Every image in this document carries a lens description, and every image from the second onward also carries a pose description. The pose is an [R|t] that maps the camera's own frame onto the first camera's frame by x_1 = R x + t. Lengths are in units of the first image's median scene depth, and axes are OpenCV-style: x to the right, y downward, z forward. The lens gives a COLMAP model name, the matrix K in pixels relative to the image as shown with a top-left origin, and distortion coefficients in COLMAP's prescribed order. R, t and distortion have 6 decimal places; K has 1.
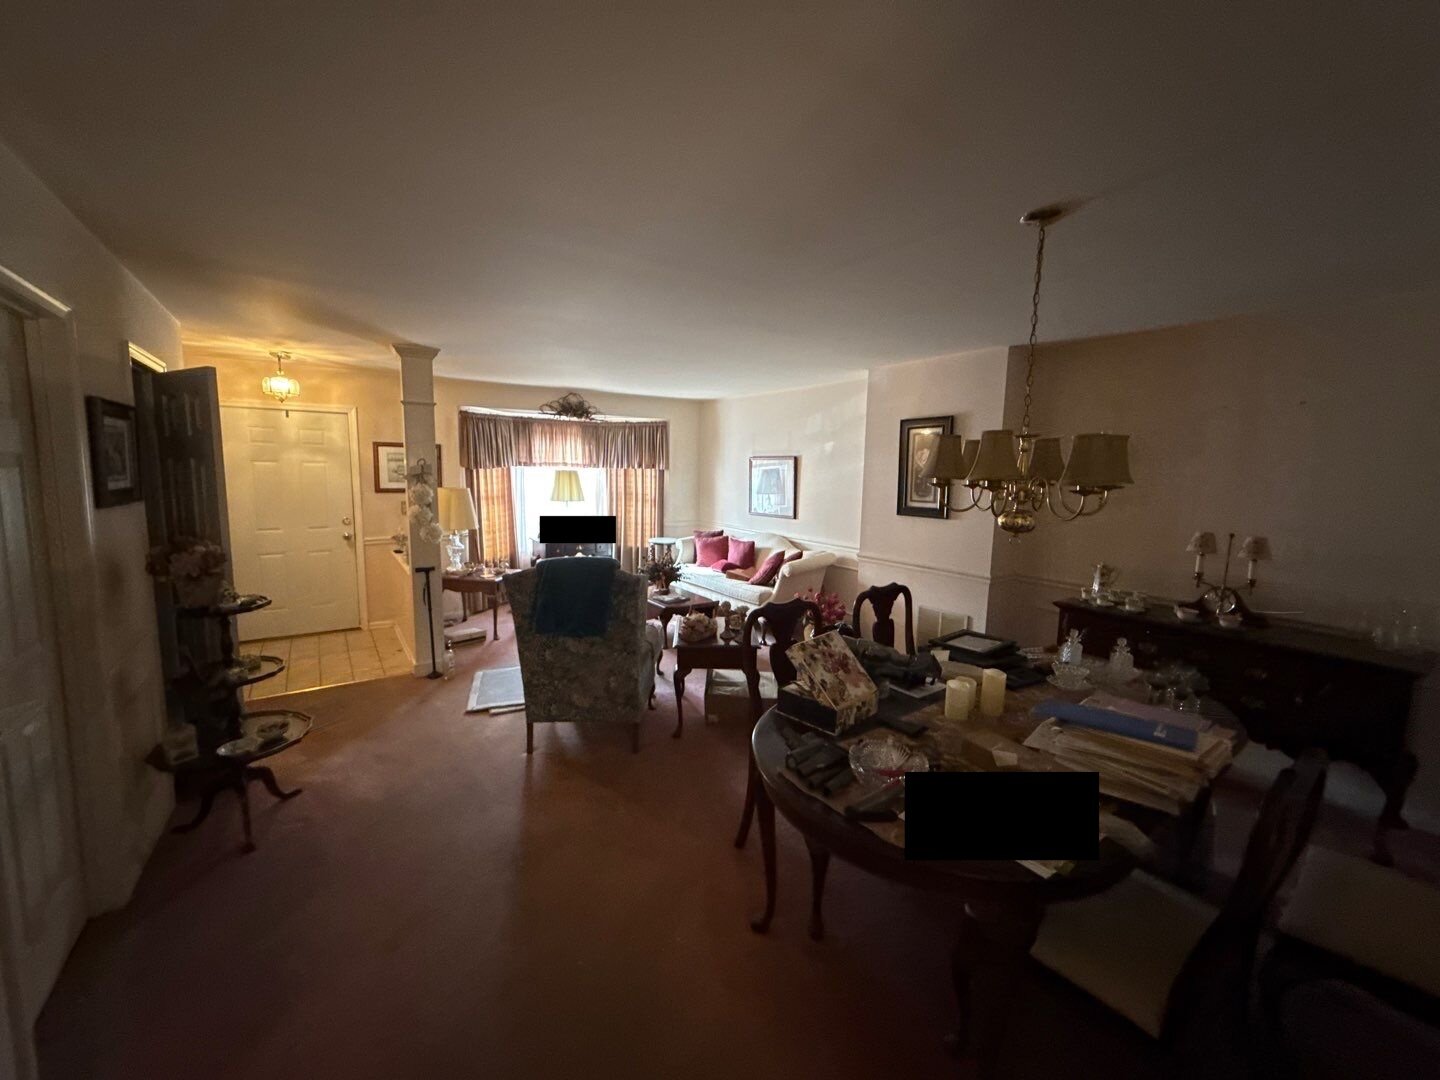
lens RADIAL K [[571.3, 0, 720.4], [0, 571.3, 536.6], [0, 0, 1]] dist [-0.000109, -0.000018]
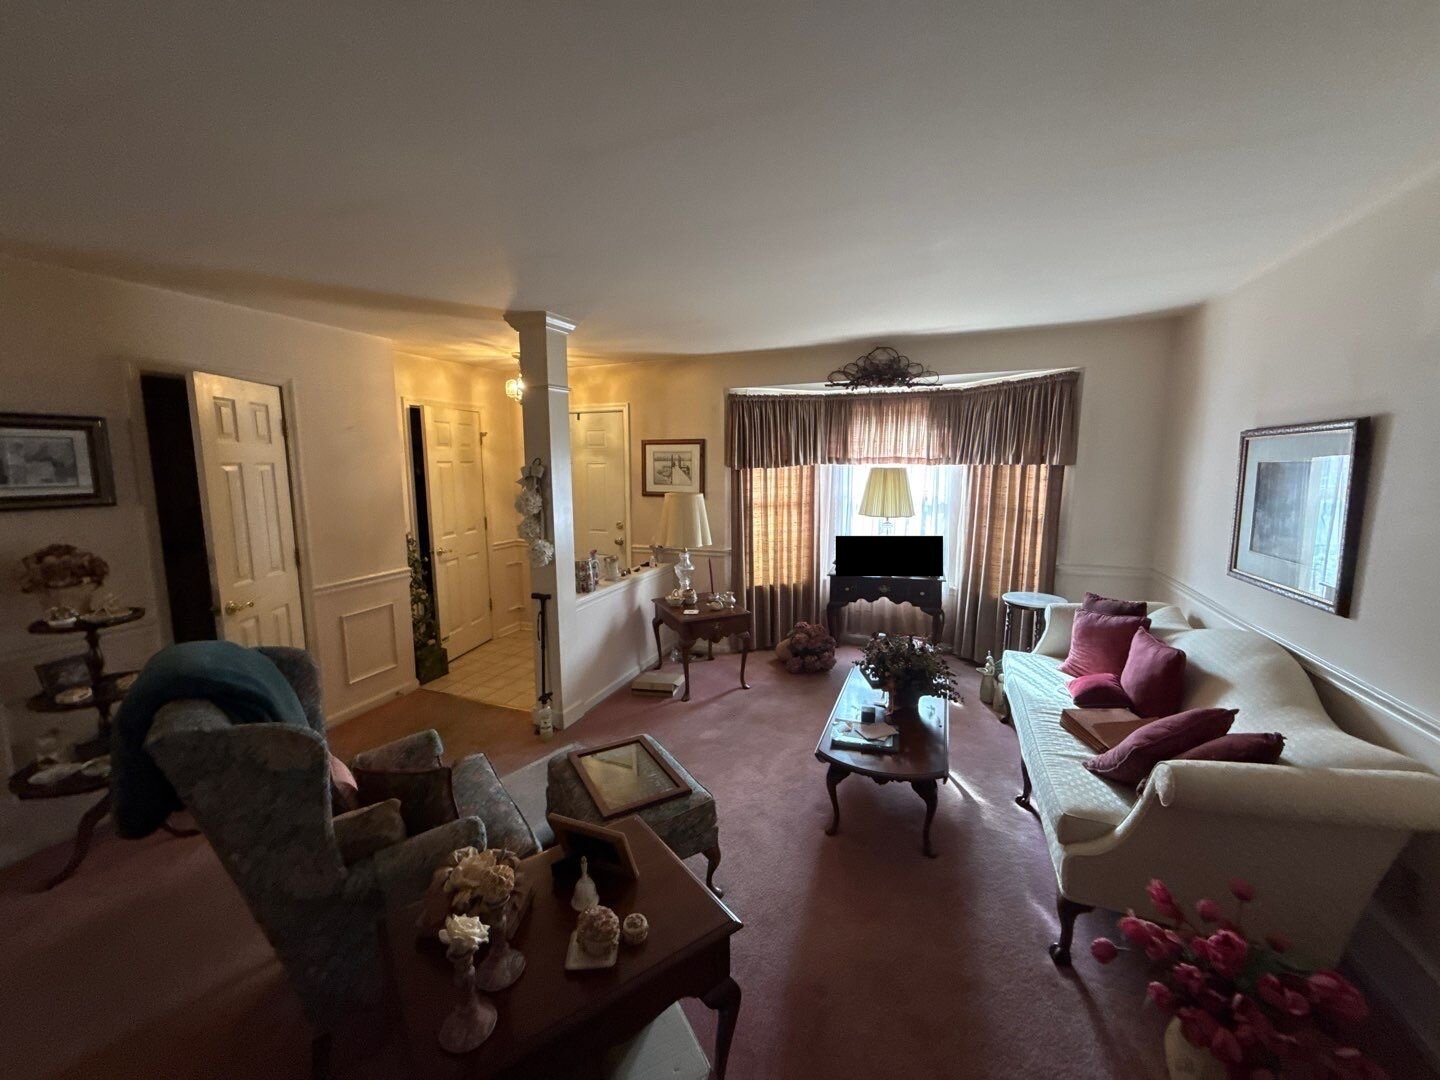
lens RADIAL K [[571.3, 0, 719.1], [0, 571.3, 540.1], [0, 0, 1]] dist [-0.000109, -0.000018]
pose [[0.557573, 0.093516, -0.824843, 0.179533], [-0.084207, 0.994881, 0.055872, -0.056373], [0.825846, 0.038305, 0.562594, 0.488925]]
